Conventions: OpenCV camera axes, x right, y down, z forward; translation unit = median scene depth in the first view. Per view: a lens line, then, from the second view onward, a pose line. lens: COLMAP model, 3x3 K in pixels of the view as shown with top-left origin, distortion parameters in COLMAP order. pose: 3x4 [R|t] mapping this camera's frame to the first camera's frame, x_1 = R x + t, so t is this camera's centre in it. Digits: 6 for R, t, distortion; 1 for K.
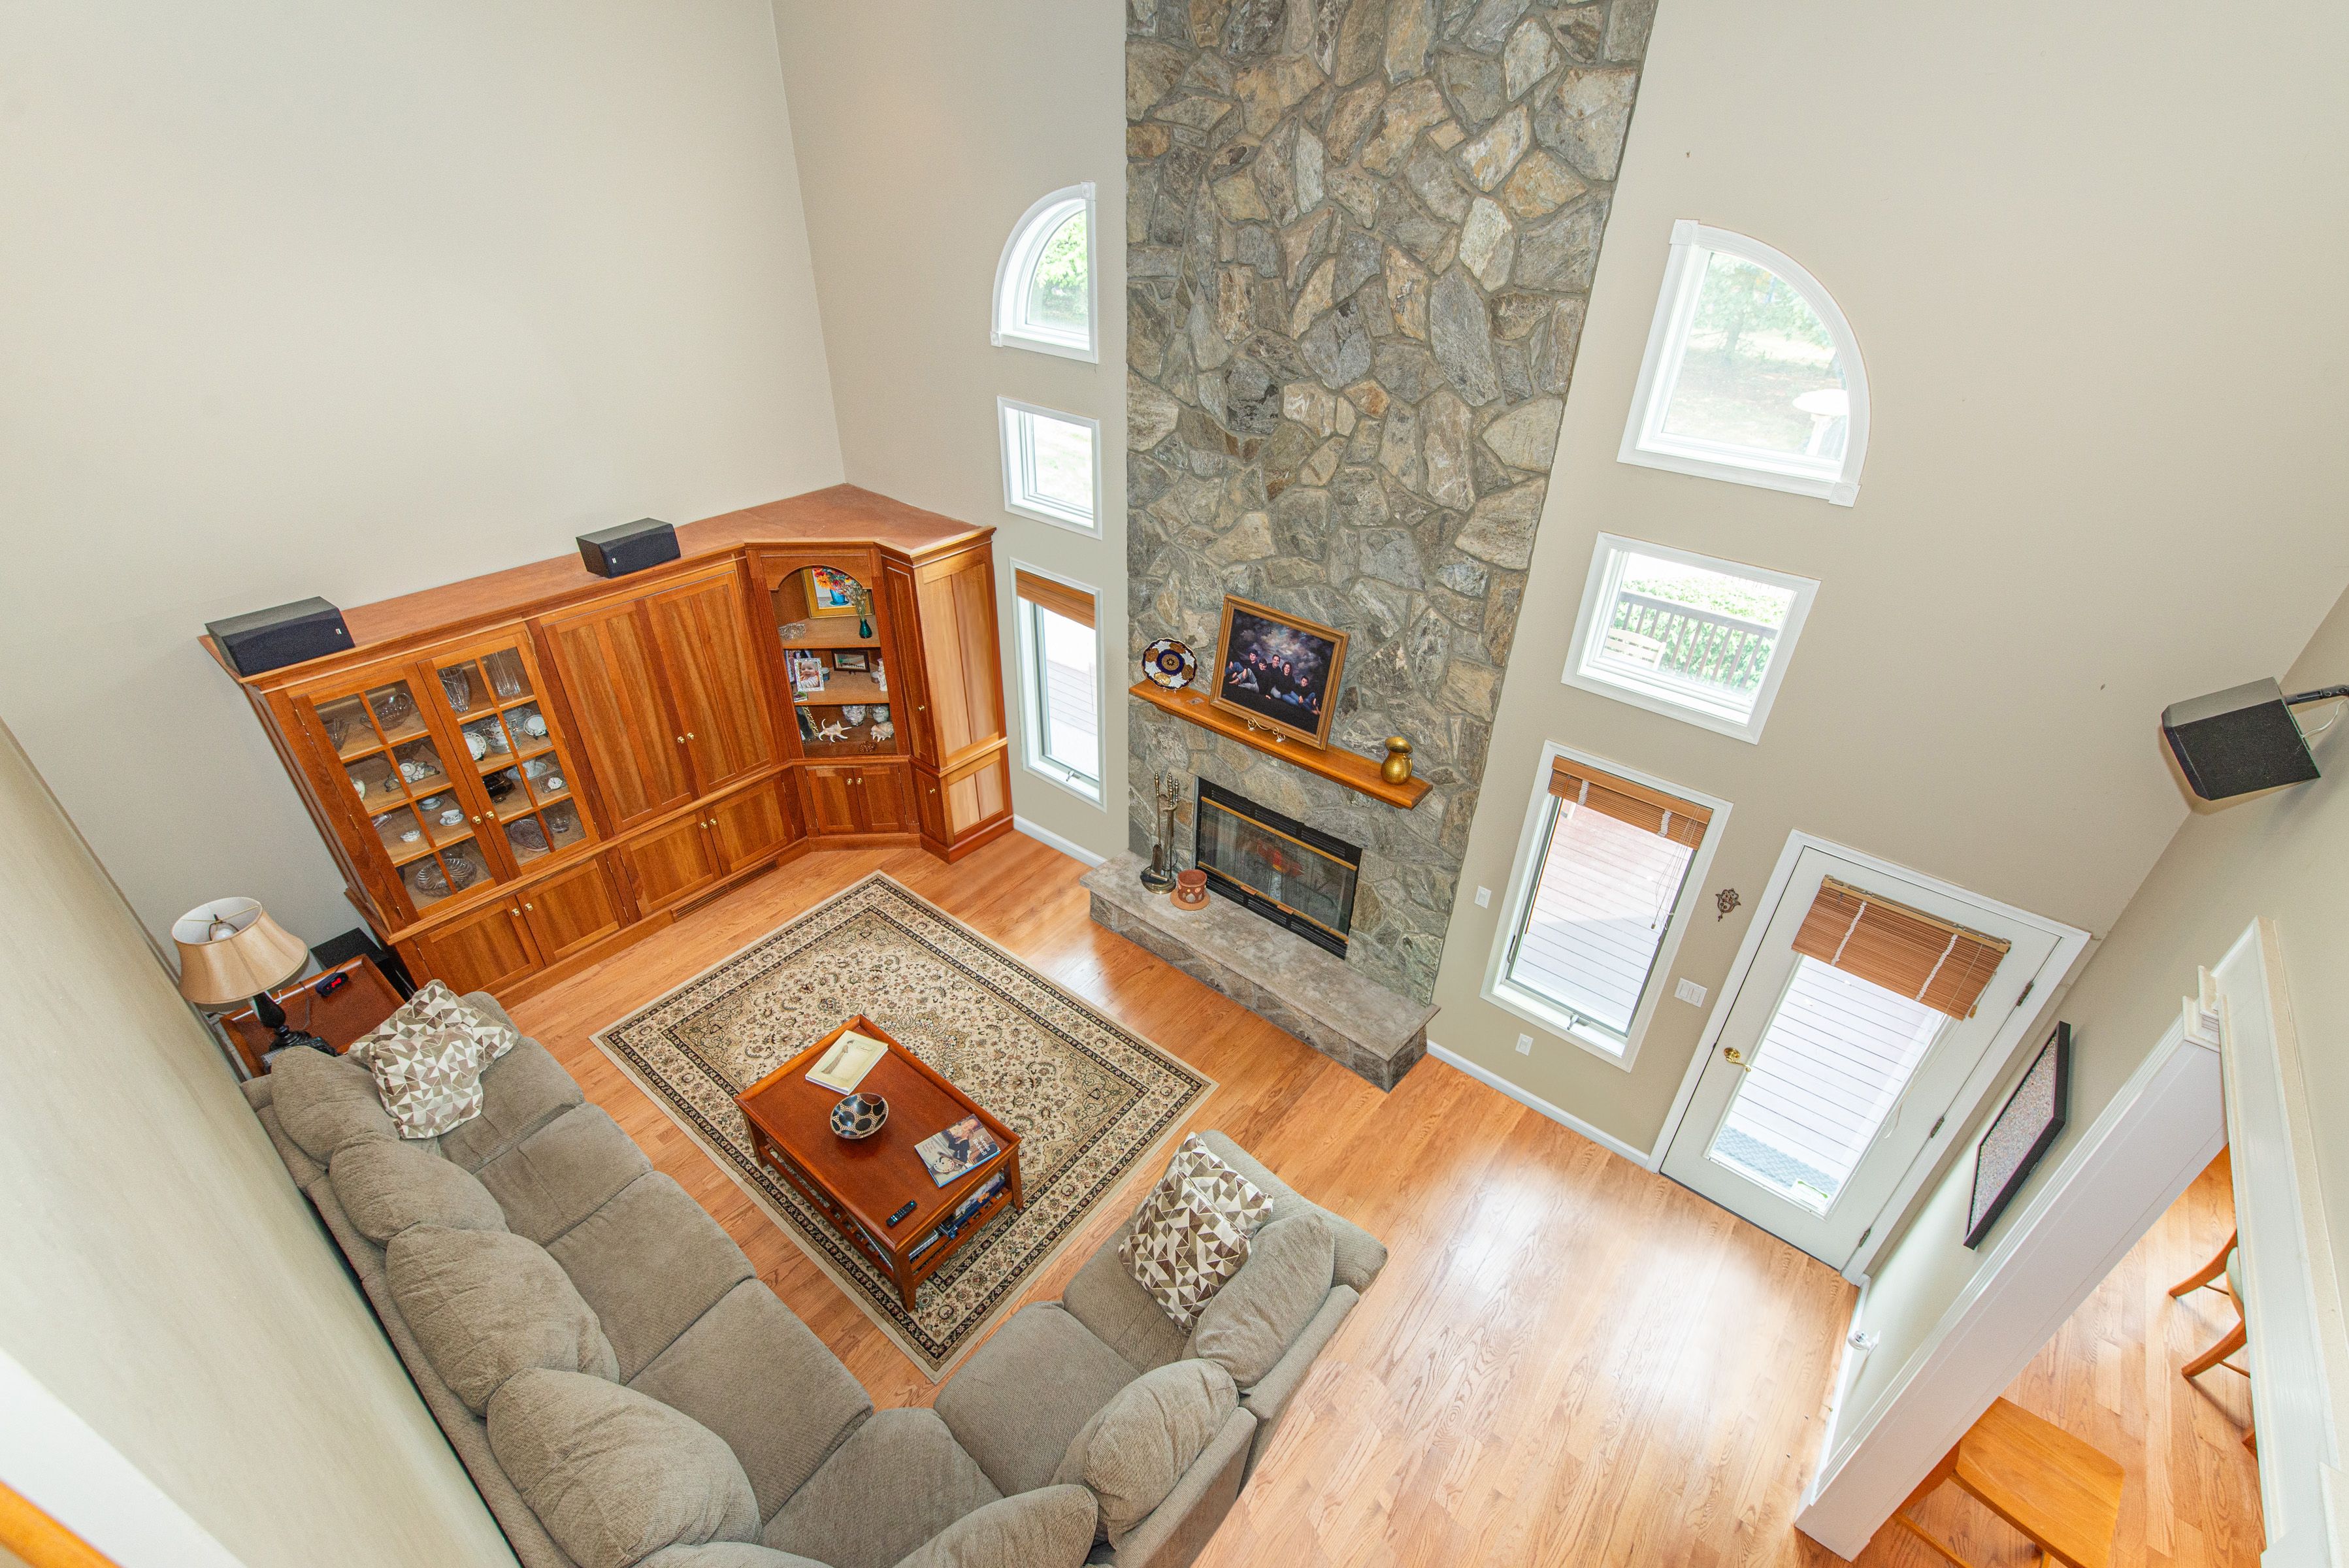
lens RADIAL K [[1013.6, 0, 1173.8], [0, 1013.6, 783.4], [0, 0, 1]] dist [0.003374, -0.000744]
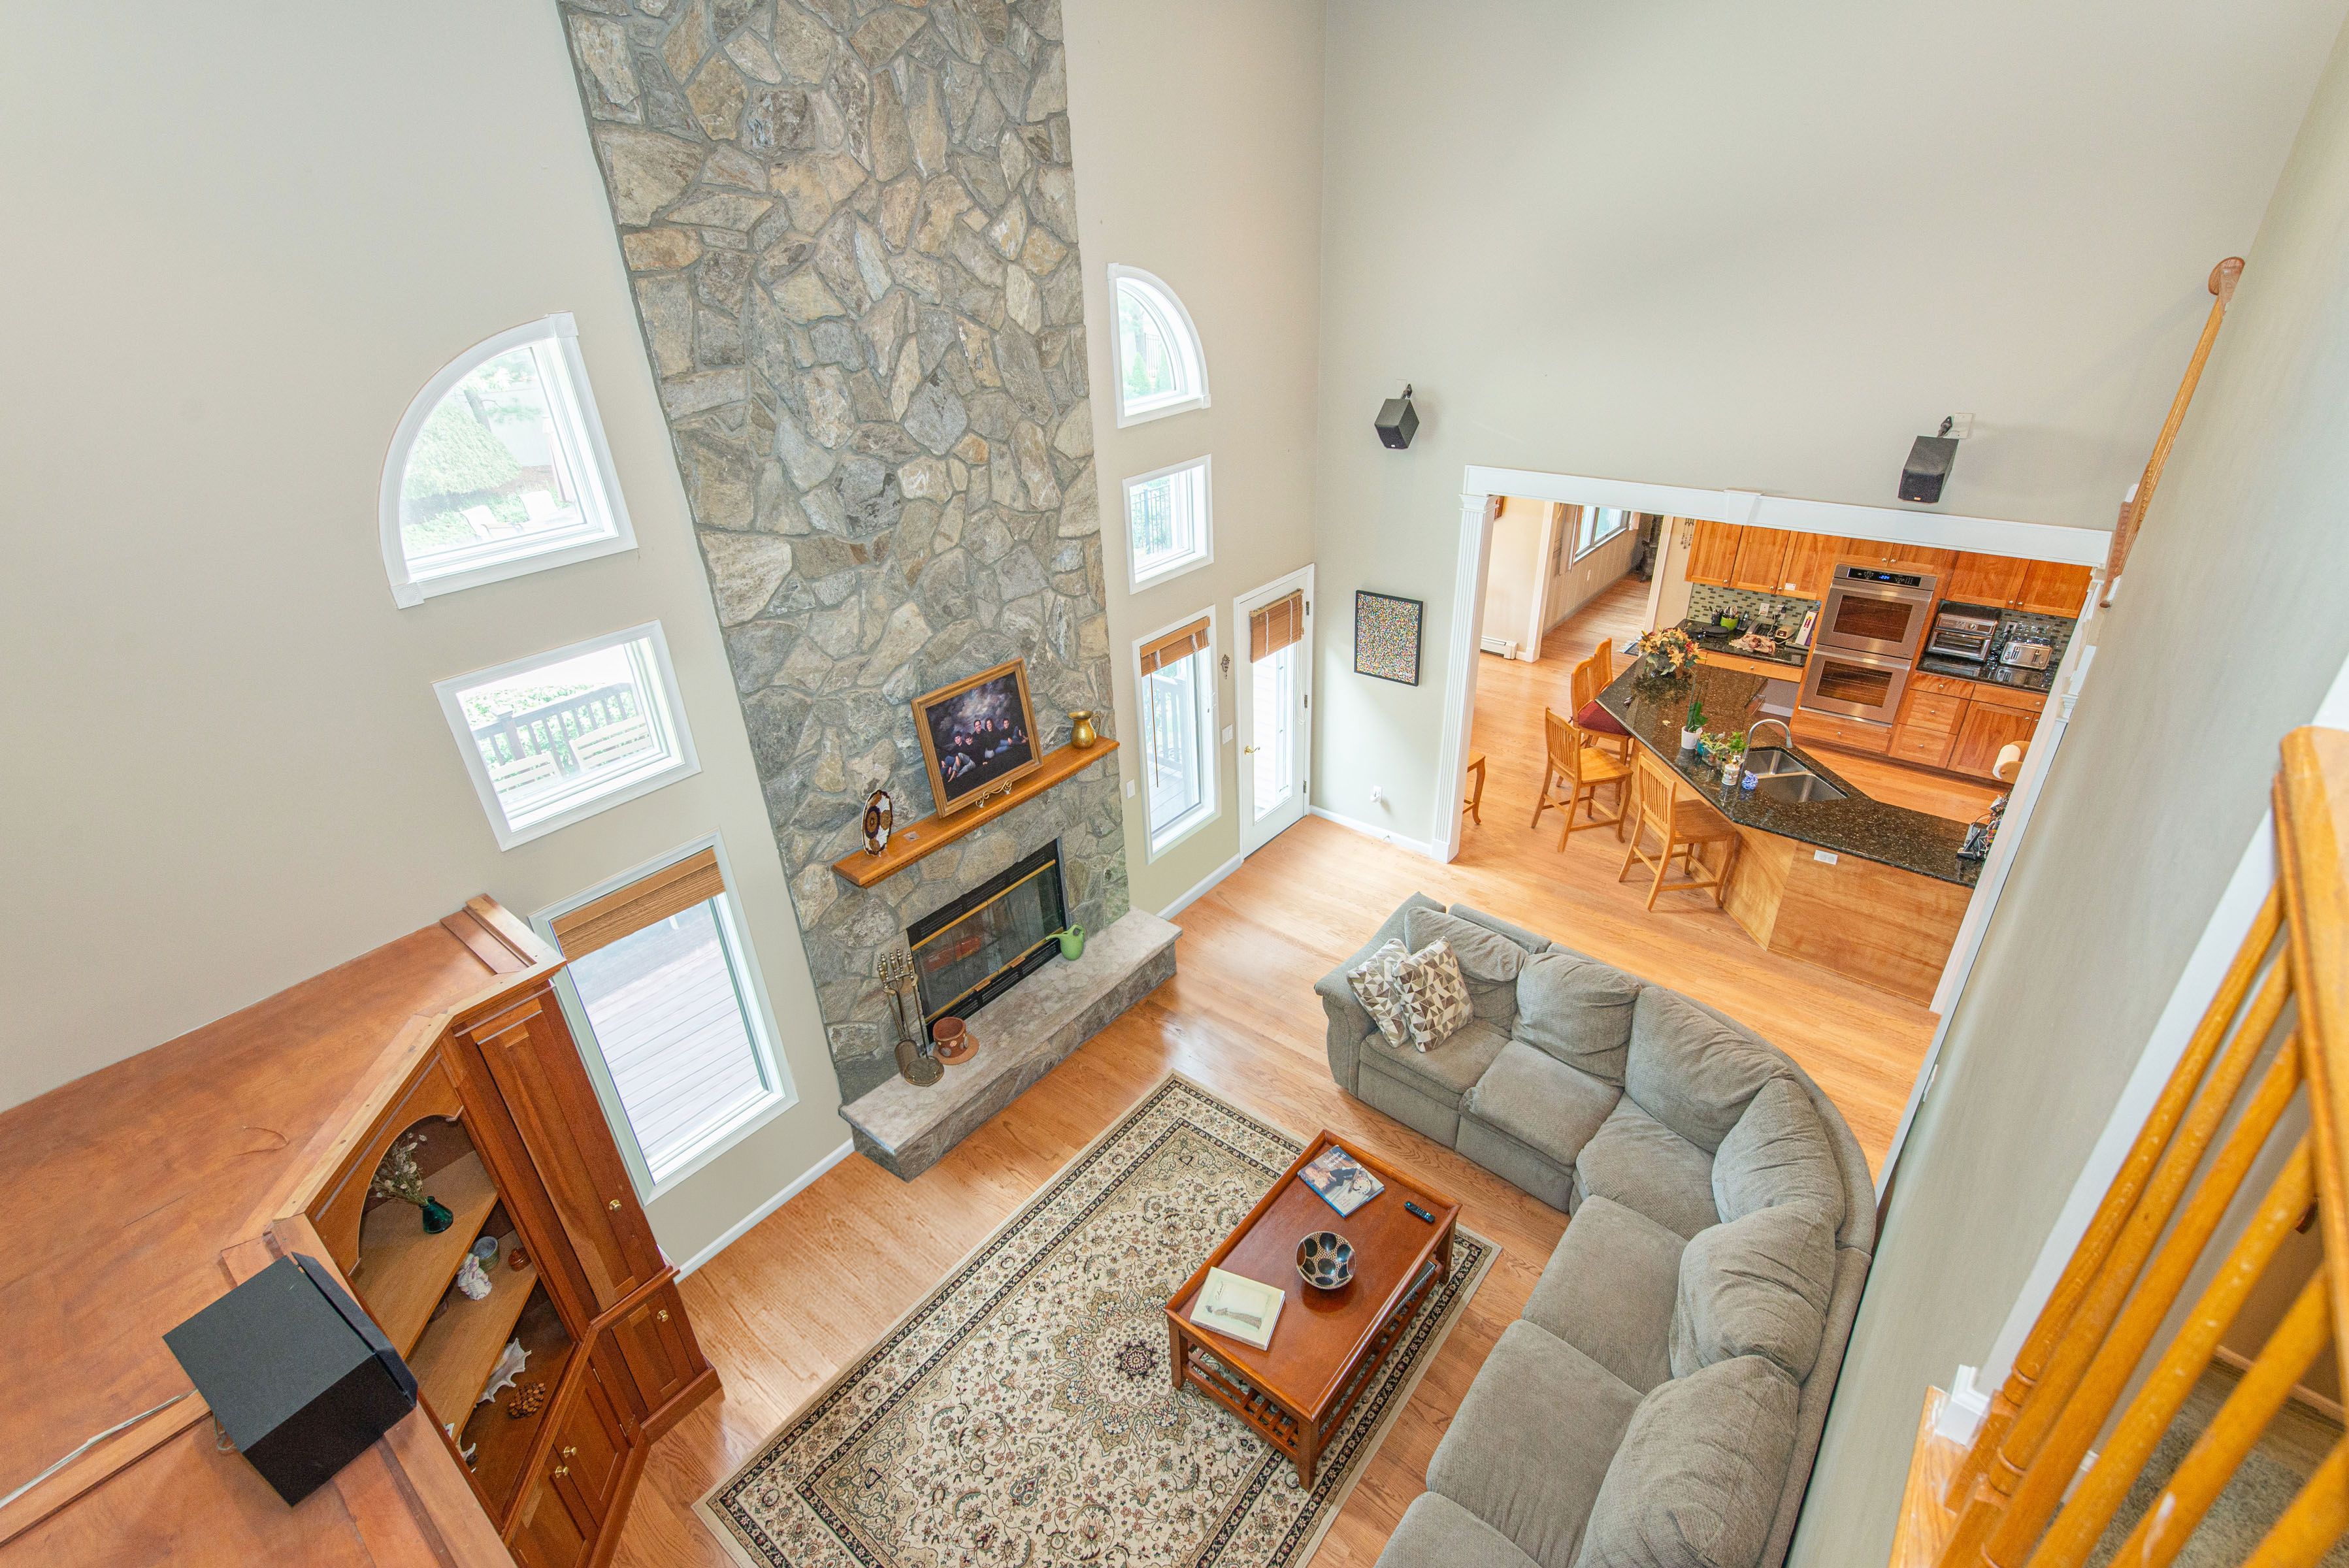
lens RADIAL K [[1072.2, 0, 1179.4], [0, 1072.2, 781.5], [0, 0, 1]] dist [0.013672, -0.000988]
pose [[0.001506, -0.489099, 0.872227, -0.955293], [0.576205, 0.713300, 0.398987, -0.438634], [-0.817304, 0.501981, 0.282895, 0.638729]]
